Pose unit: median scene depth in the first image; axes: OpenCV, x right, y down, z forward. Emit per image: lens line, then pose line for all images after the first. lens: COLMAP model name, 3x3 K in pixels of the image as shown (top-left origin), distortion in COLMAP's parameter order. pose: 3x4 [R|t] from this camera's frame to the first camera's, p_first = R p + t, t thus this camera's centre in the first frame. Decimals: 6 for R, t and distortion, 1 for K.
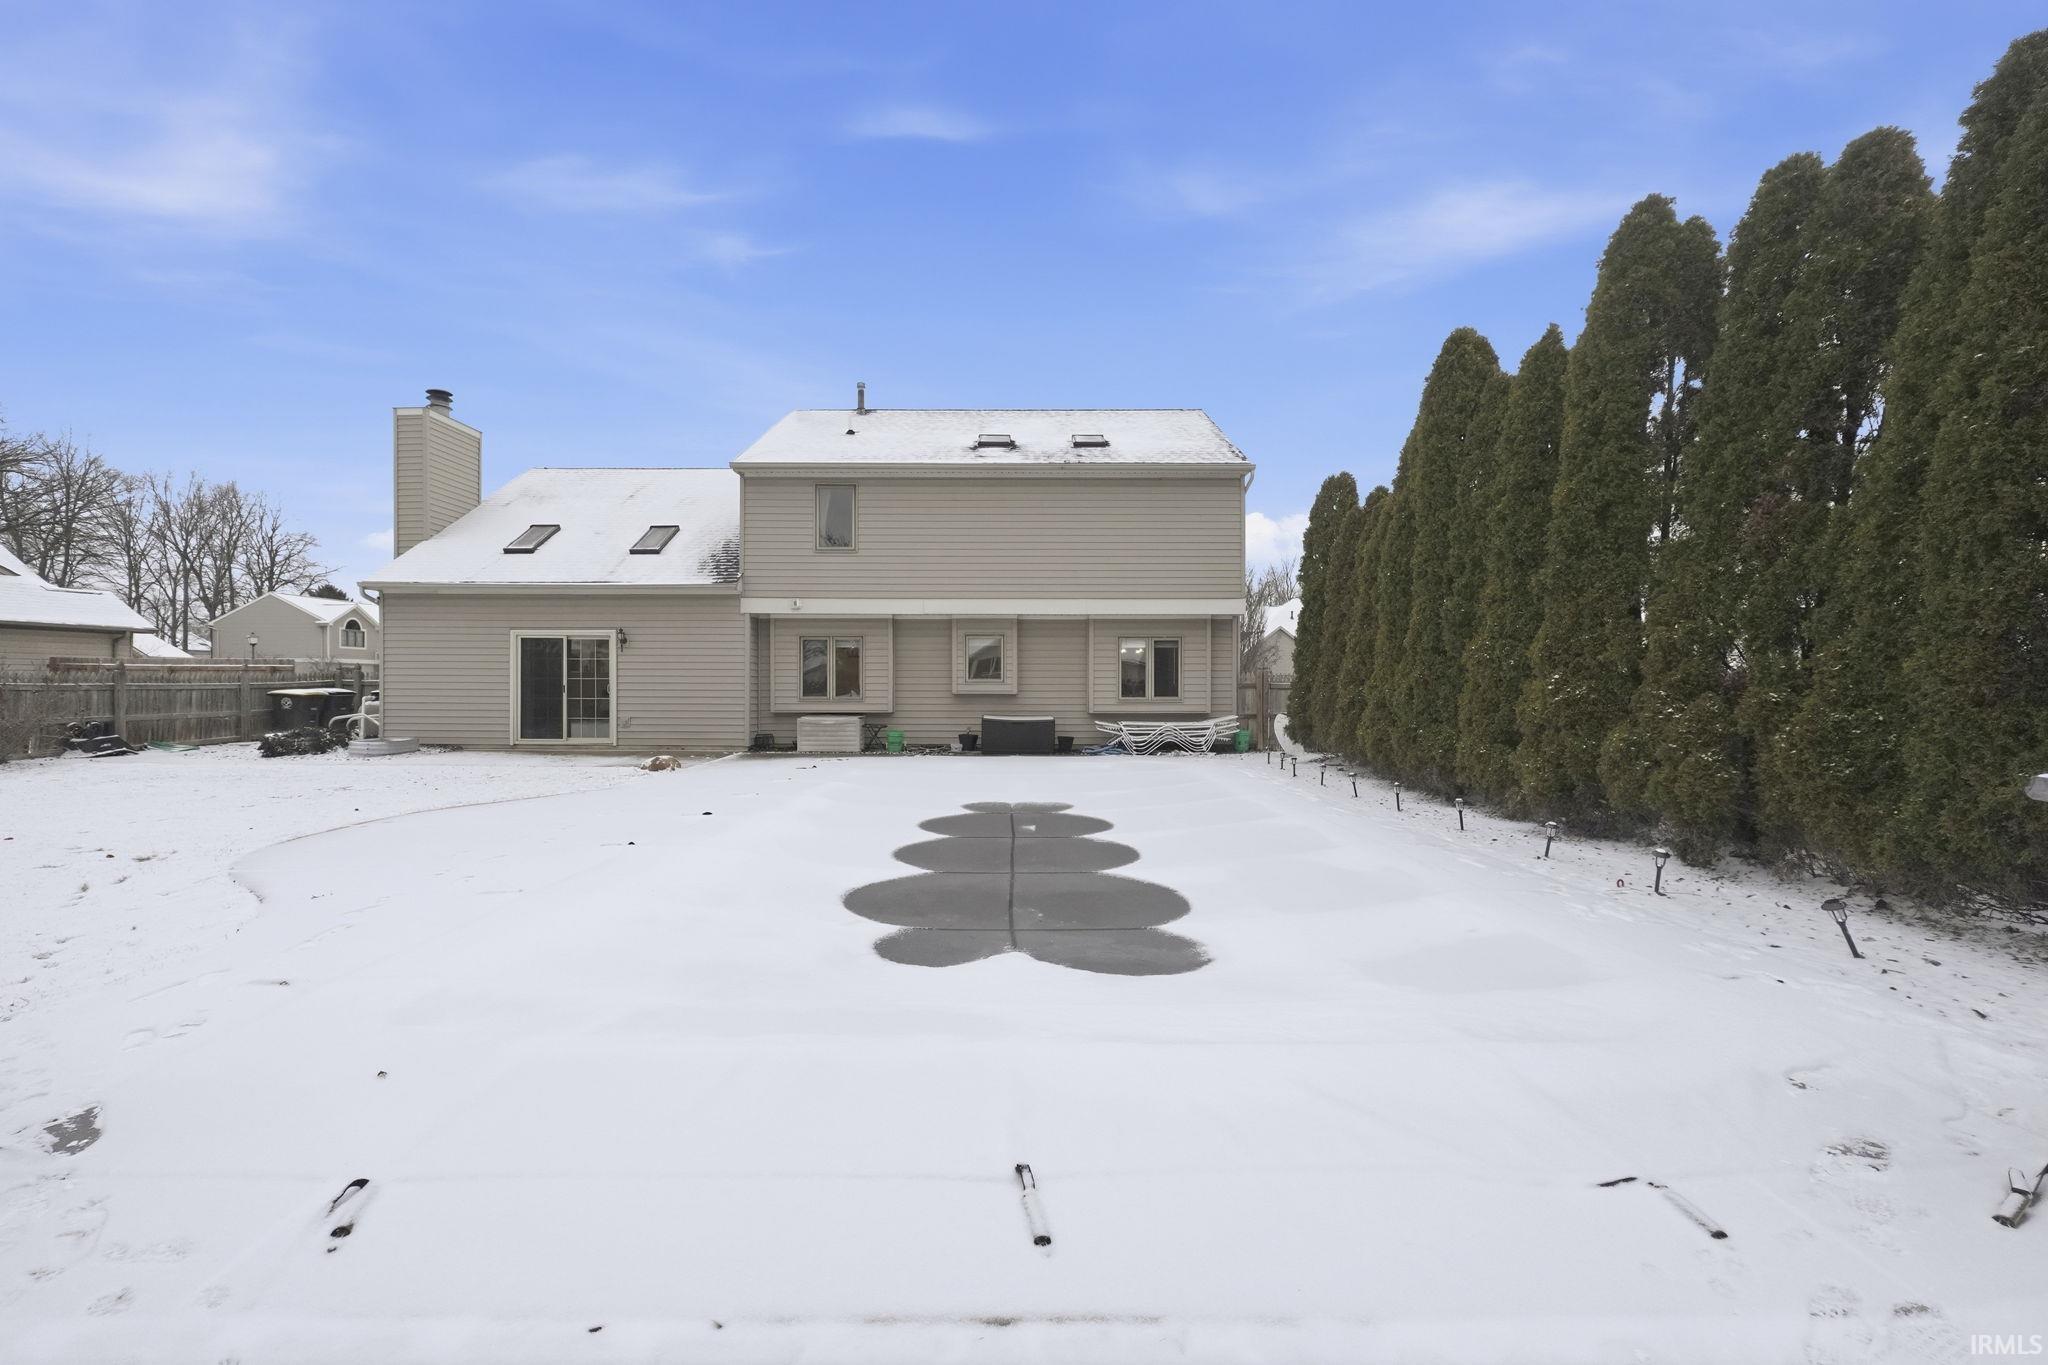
lens RADIAL K [[863.4, 0, 1023.0], [0, 863.4, 676.3], [0, 0, 1]] dist [-0.021834, 0.007784]
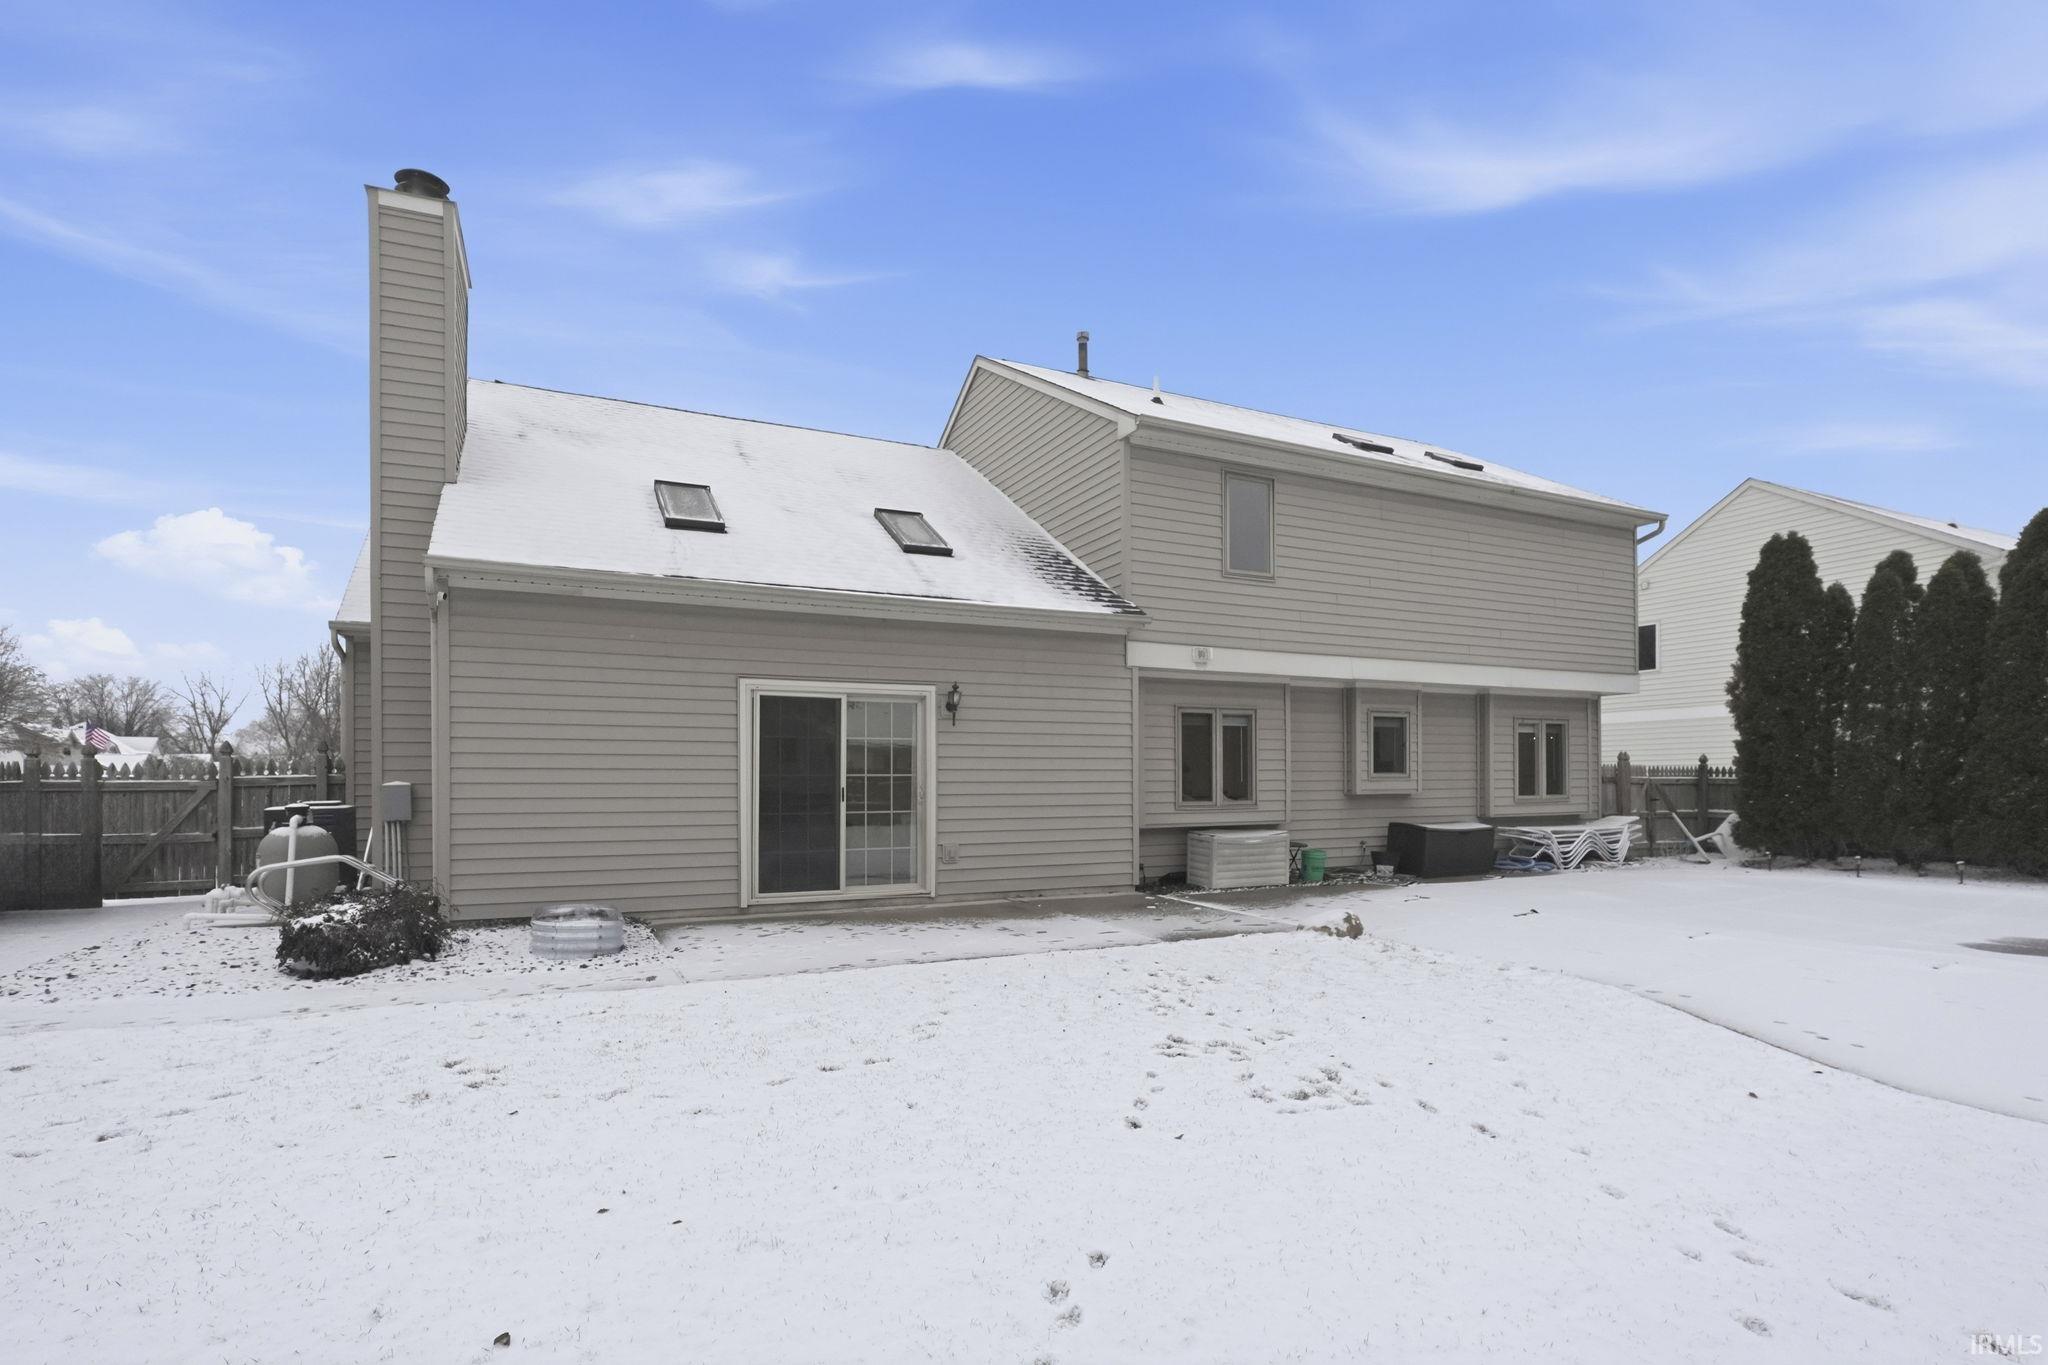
lens RADIAL K [[961.4, 0, 1024.4], [0, 961.4, 744.2], [0, 0, 1]] dist [-0.002797, -0.000109]
pose [[0.910511, 0.009745, 0.413370, -0.668161], [-0.007097, 0.999943, -0.007942, -0.012444], [-0.413424, 0.004298, 0.910528, 0.410398]]
